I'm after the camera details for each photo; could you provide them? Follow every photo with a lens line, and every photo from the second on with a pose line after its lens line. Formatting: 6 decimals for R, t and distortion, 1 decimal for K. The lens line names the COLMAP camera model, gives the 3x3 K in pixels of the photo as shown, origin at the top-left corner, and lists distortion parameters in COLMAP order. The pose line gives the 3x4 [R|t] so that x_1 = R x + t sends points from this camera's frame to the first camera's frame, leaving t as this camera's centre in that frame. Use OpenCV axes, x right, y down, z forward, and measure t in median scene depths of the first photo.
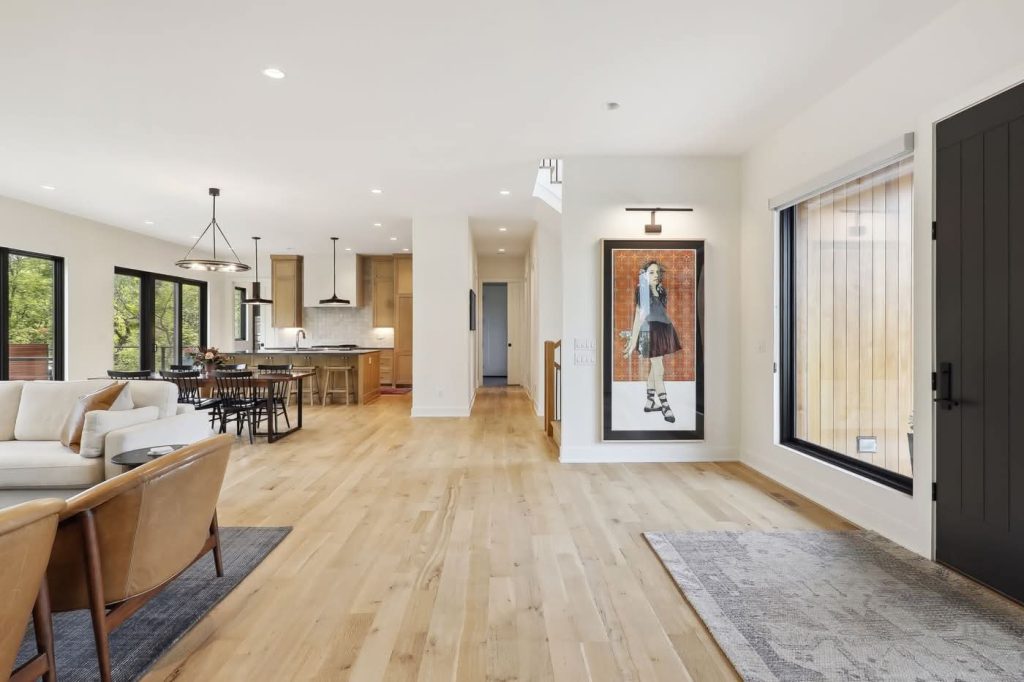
lens RADIAL K [[504.3, 0, 512.8], [0, 504.3, 331.0], [0, 0, 1]] dist [0.000607, 0.000010]
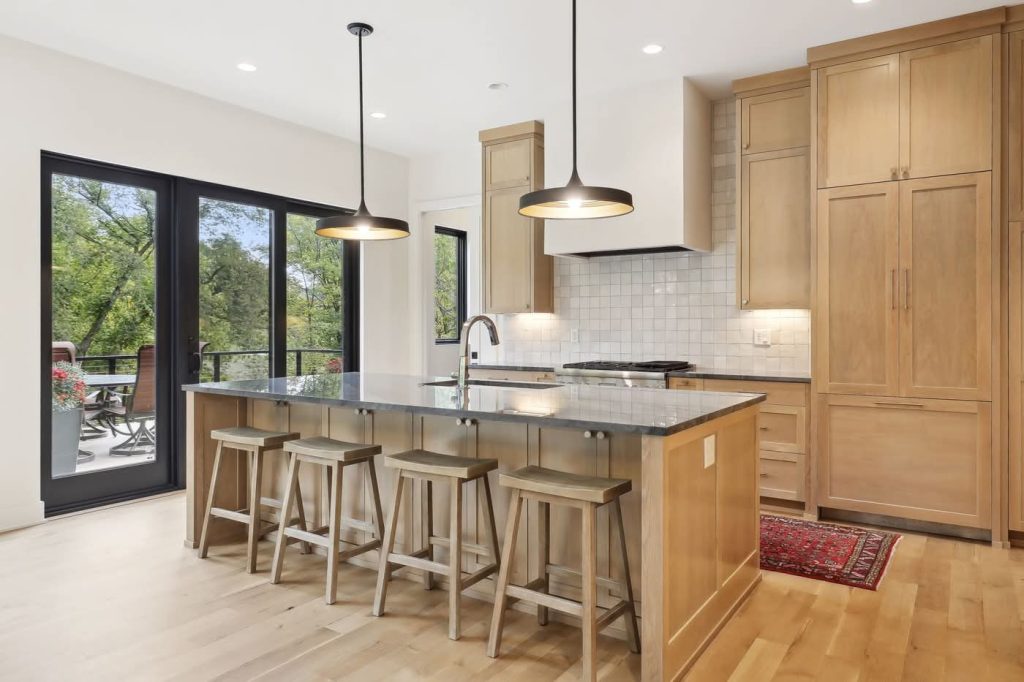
lens RADIAL K [[673.2, 0, 511.9], [0, 673.2, 330.7], [0, 0, 1]] dist [-0.004130, -0.001082]
pose [[0.815230, 0.001153, -0.579137, -0.149857], [0.000853, 0.999995, 0.003191, 0.005028], [0.579137, -0.003096, 0.815224, 0.577785]]
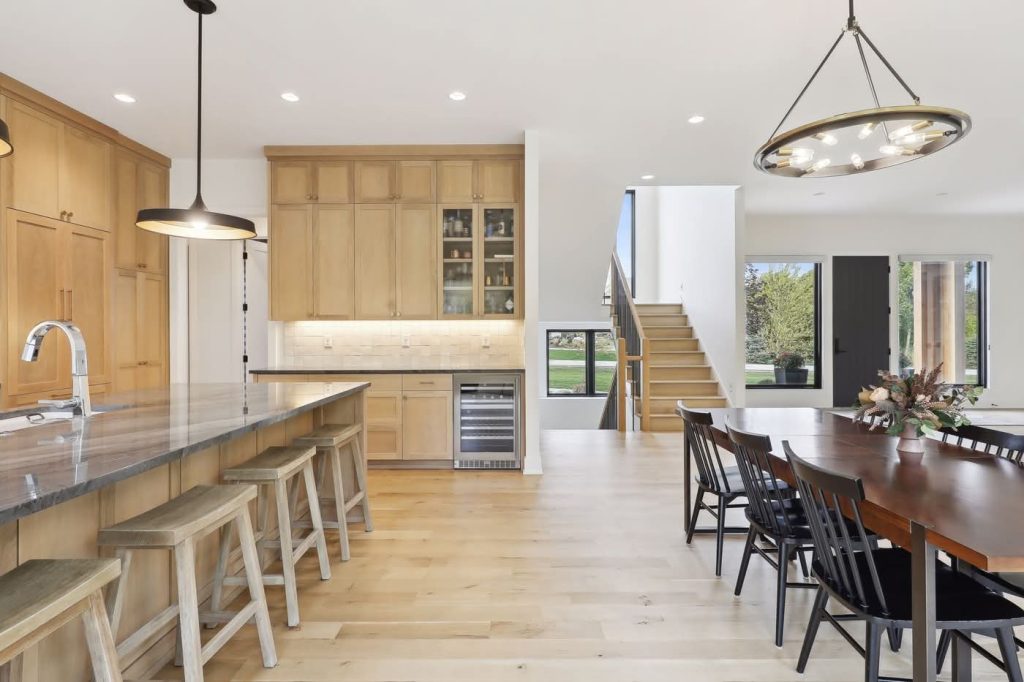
lens RADIAL K [[518.6, 0, 514.3], [0, 518.6, 334.6], [0, 0, 1]] dist [0.001964, 0.000469]
pose [[0.046660, -0.005106, 0.998898, -0.524843], [0.003209, 0.999983, 0.004962, 0.003552], [-0.998906, 0.002974, 0.046675, 0.661576]]
